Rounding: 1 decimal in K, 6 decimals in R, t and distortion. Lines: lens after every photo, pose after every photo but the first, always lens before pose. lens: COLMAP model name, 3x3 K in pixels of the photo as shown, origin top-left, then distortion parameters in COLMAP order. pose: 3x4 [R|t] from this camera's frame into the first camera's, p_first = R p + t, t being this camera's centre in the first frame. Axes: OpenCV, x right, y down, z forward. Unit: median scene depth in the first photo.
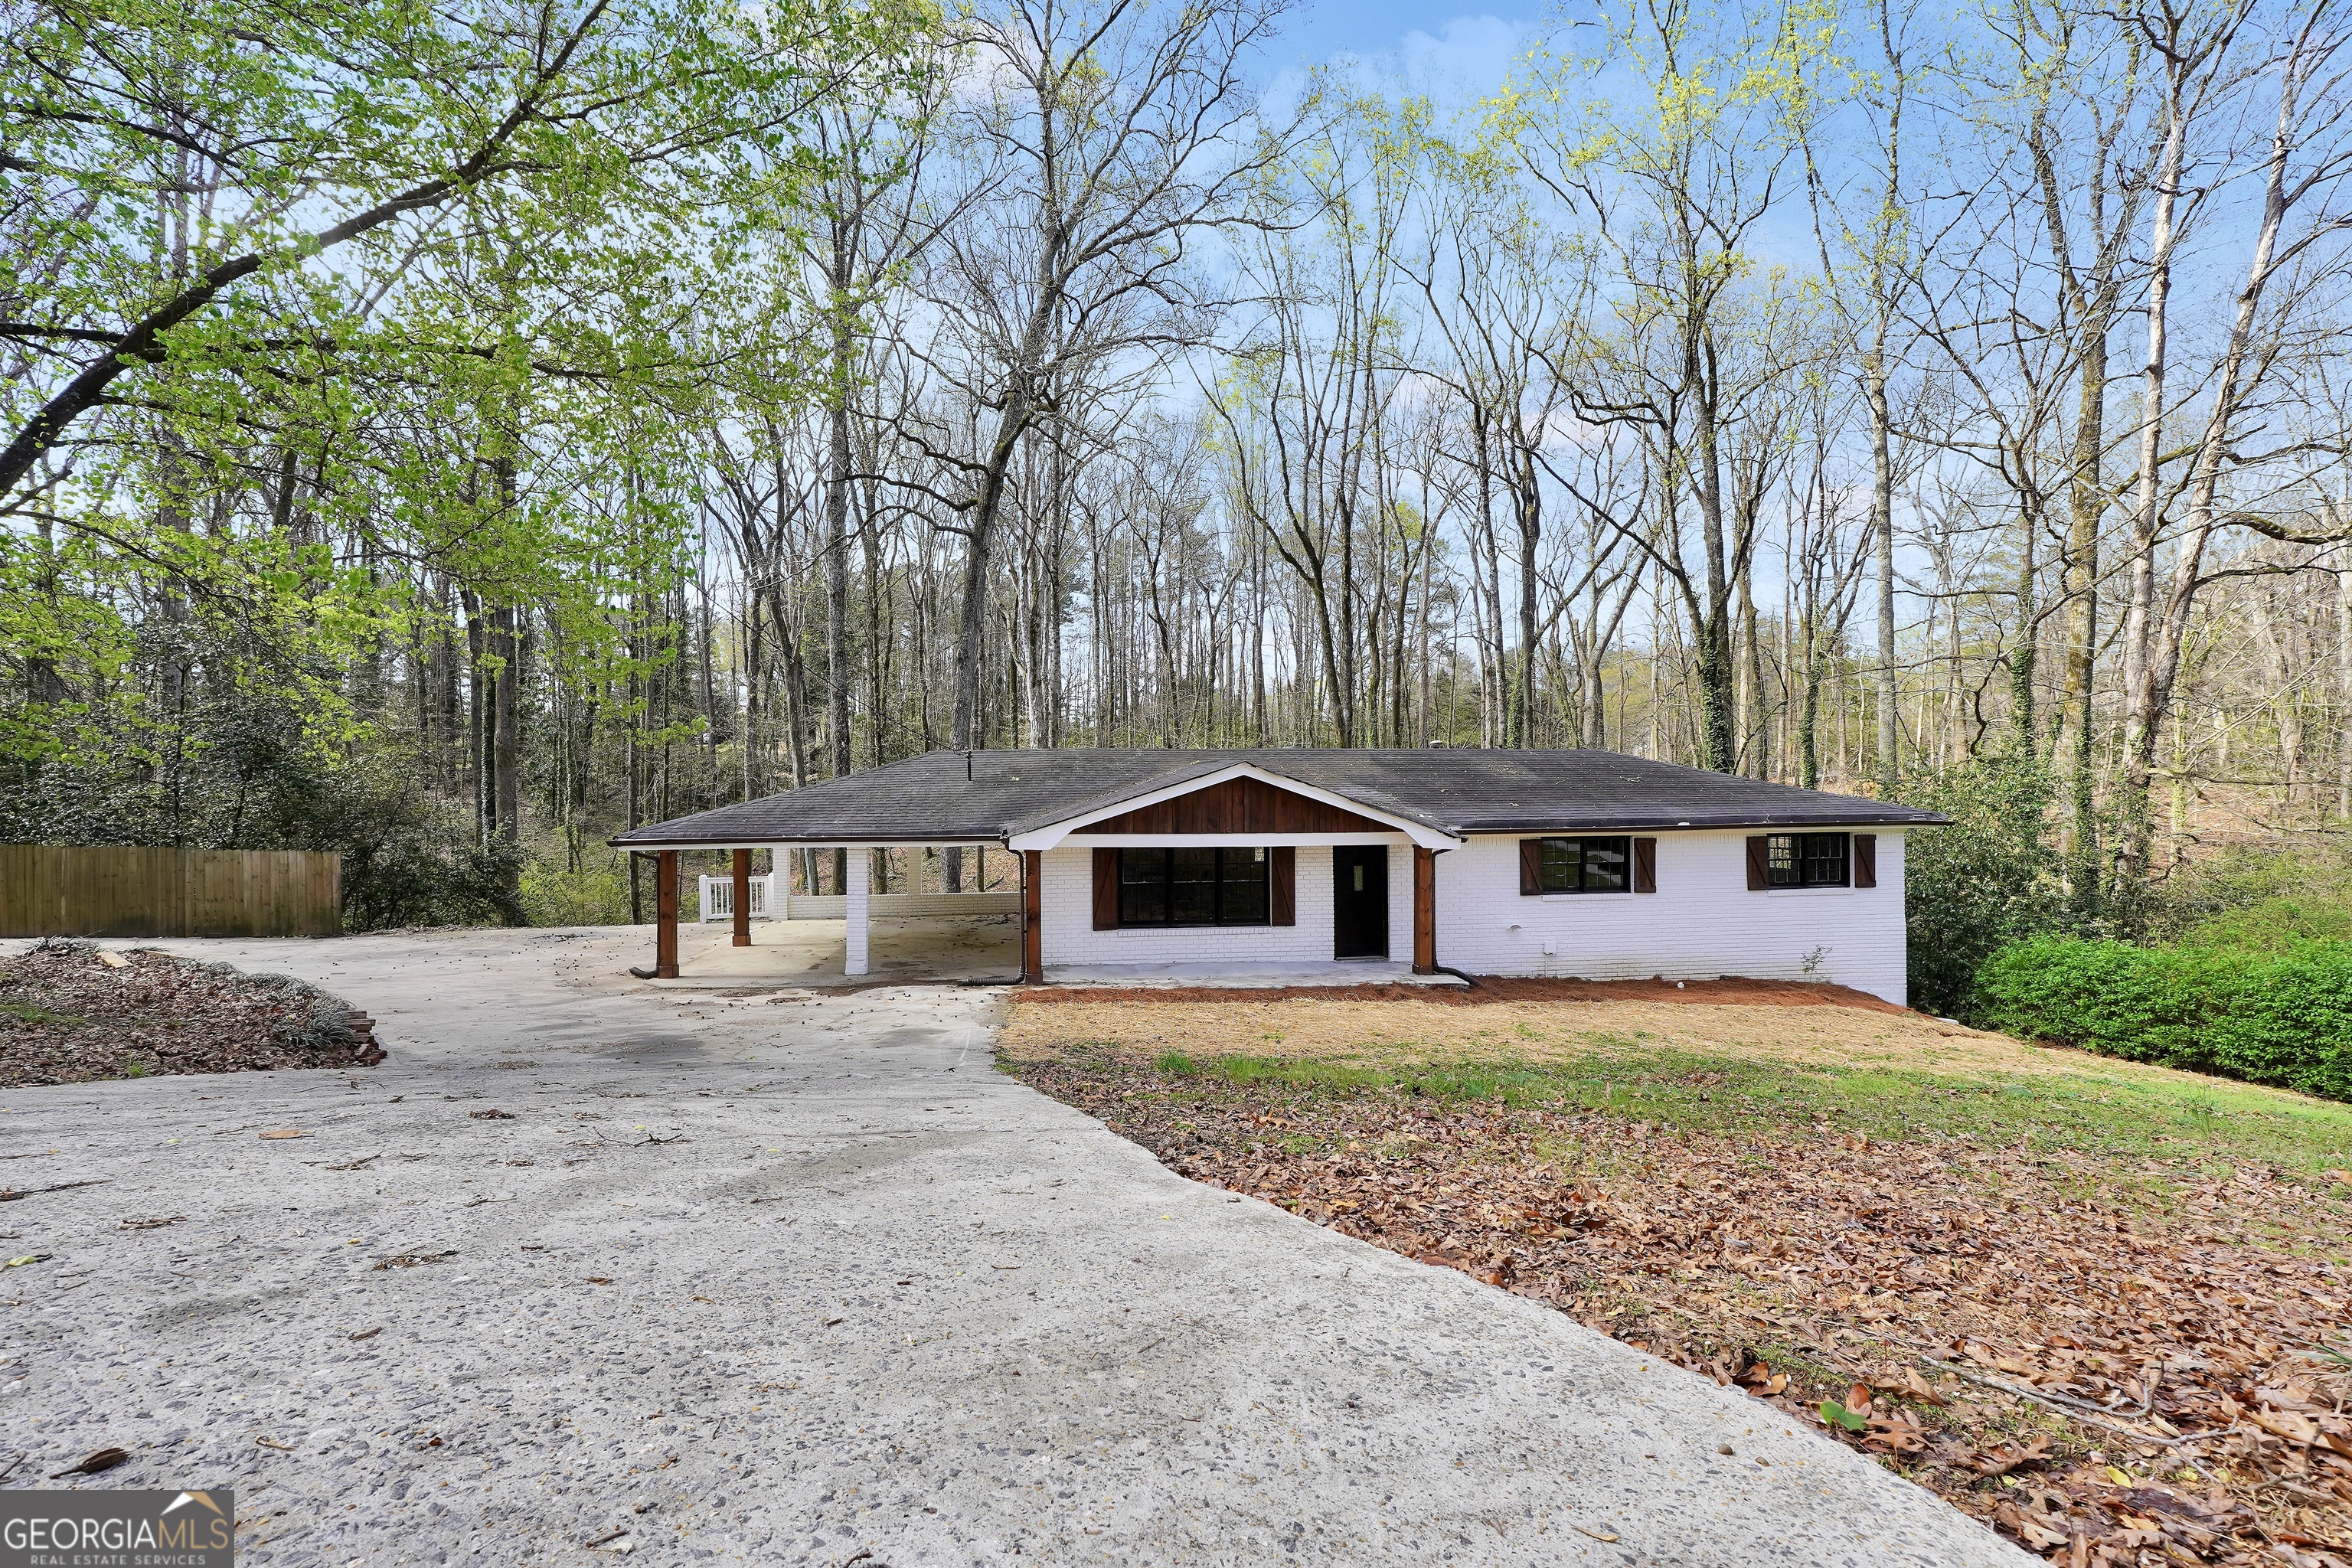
lens RADIAL K [[1011.7, 0, 1164.7], [0, 1011.7, 796.4], [0, 0, 1]] dist [-0.021123, 0.009544]
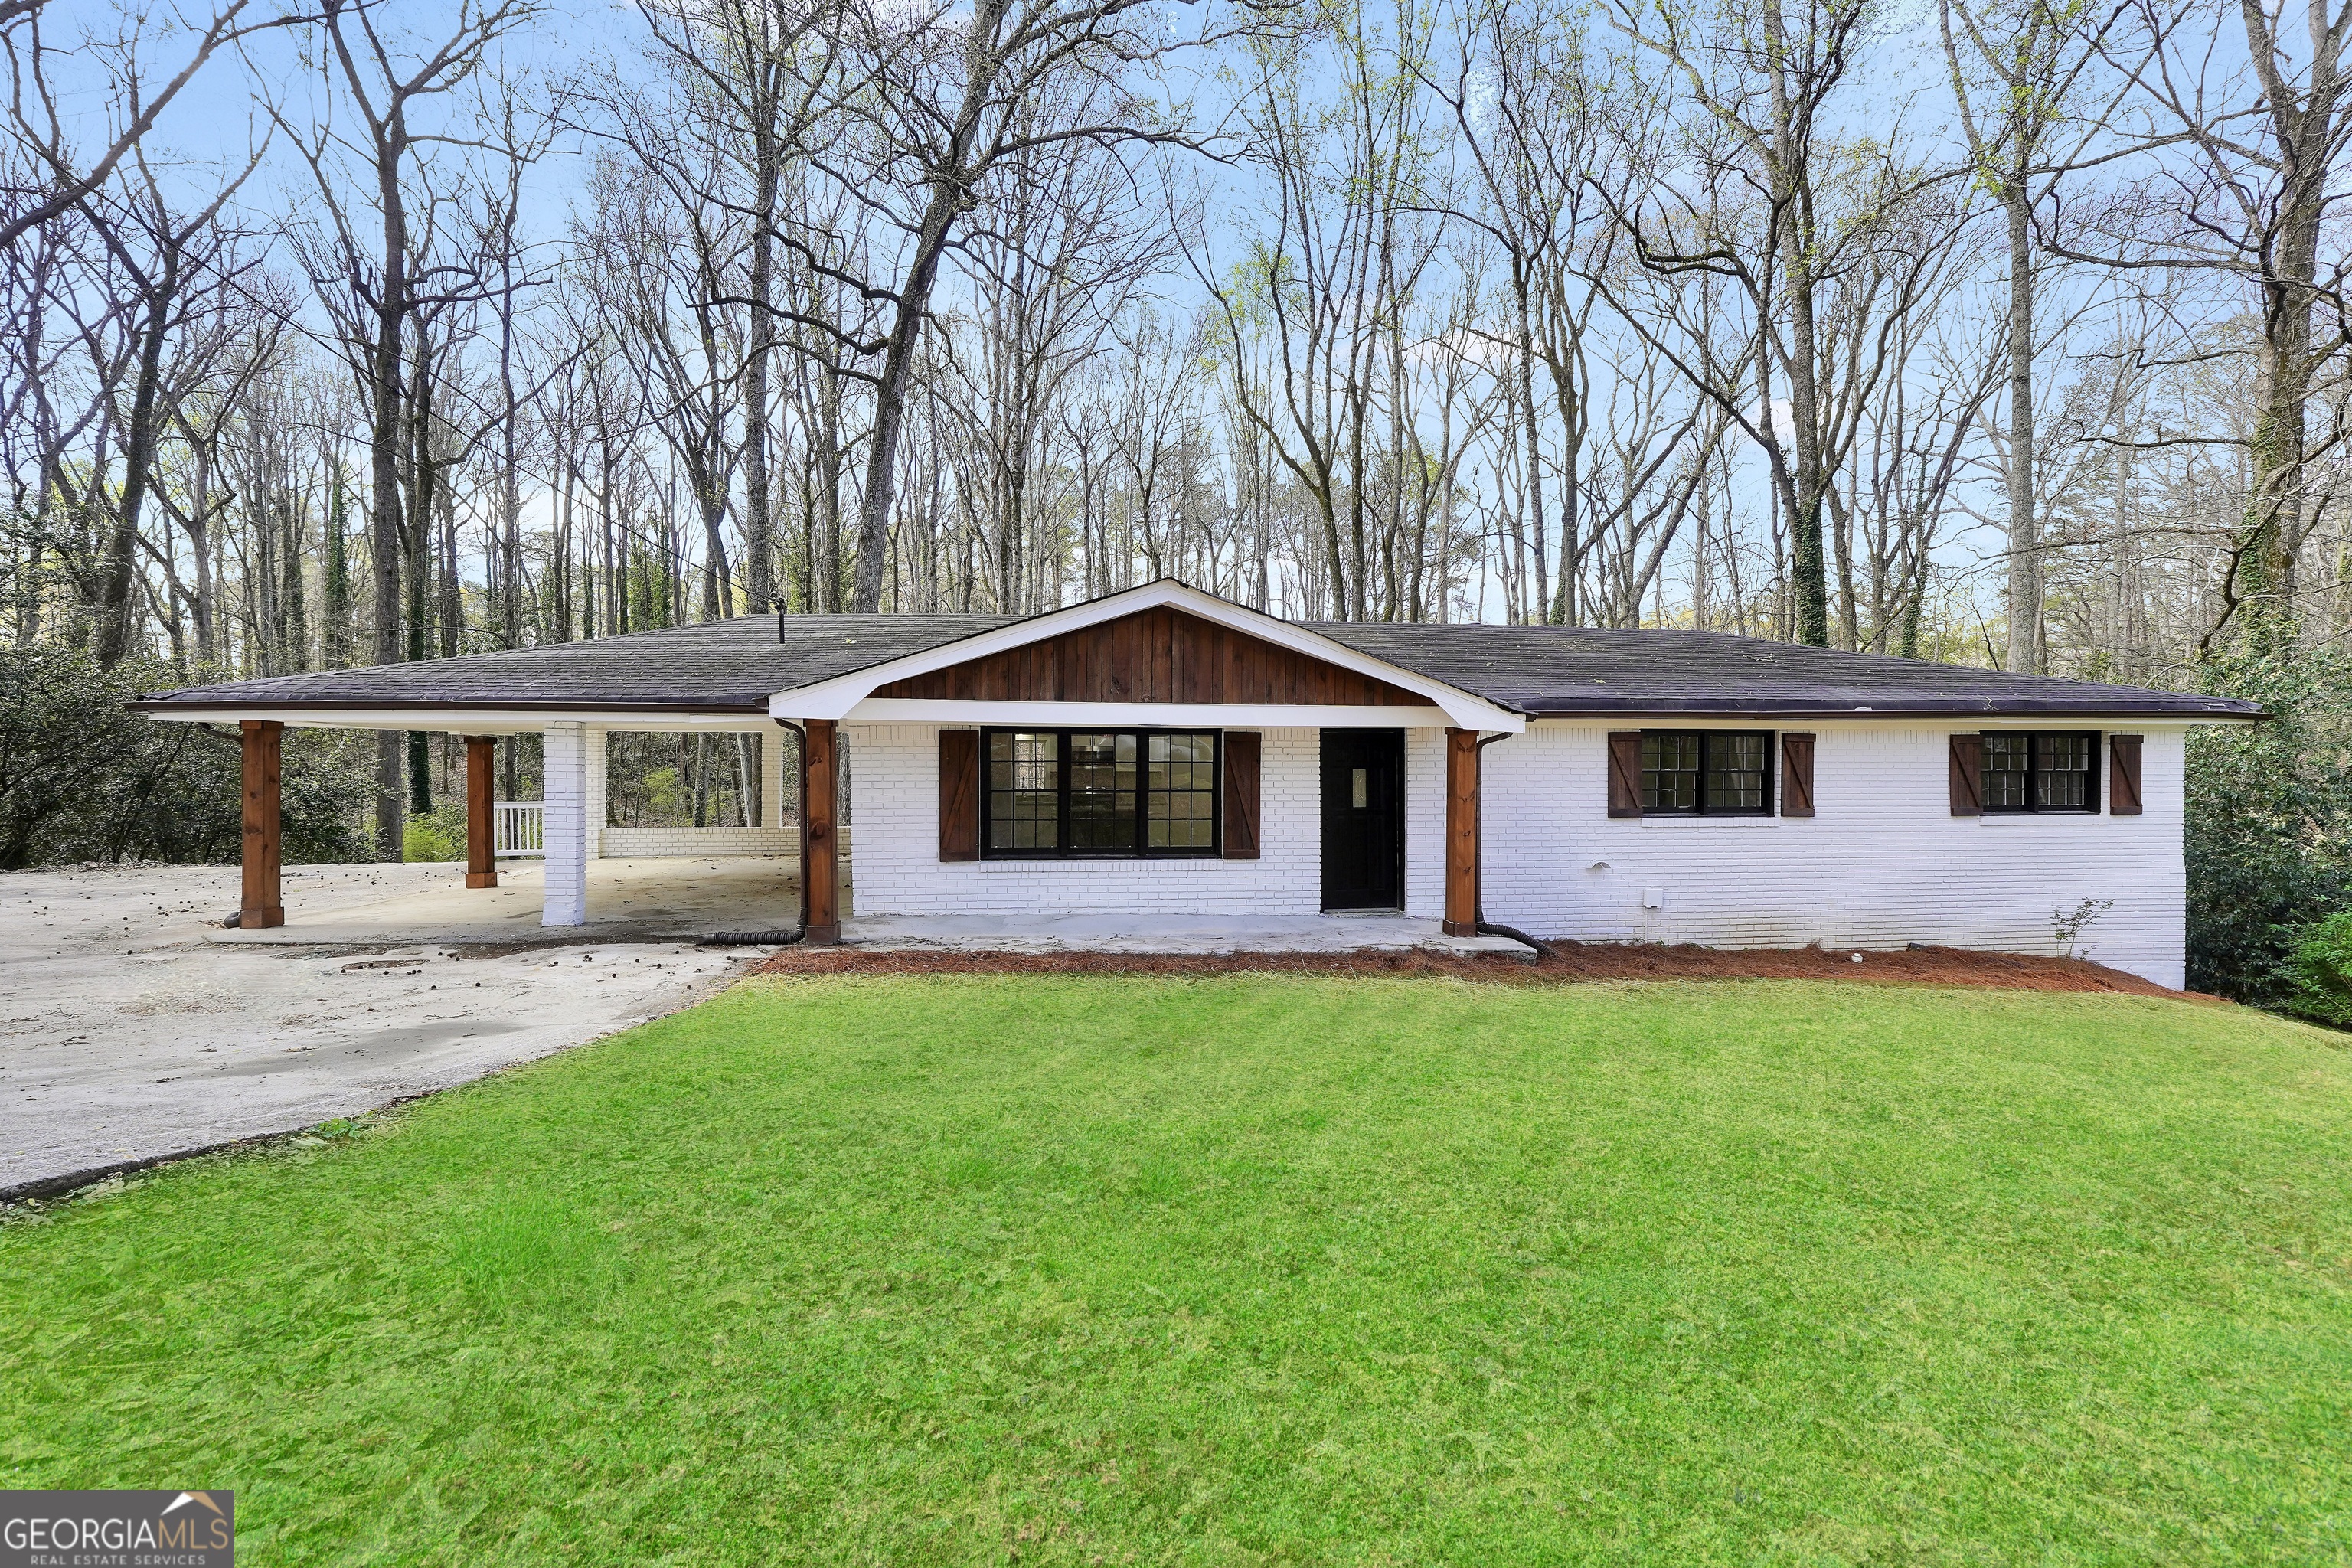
lens RADIAL K [[997.2, 0, 1166.2], [0, 997.2, 780.4], [0, 0, 1]] dist [-0.018705, 0.006768]
pose [[0.999861, 0.007312, -0.015005, 0.075819], [-0.007176, 0.999933, 0.009071, 0.070018], [0.015070, -0.008962, 0.999846, 0.352528]]
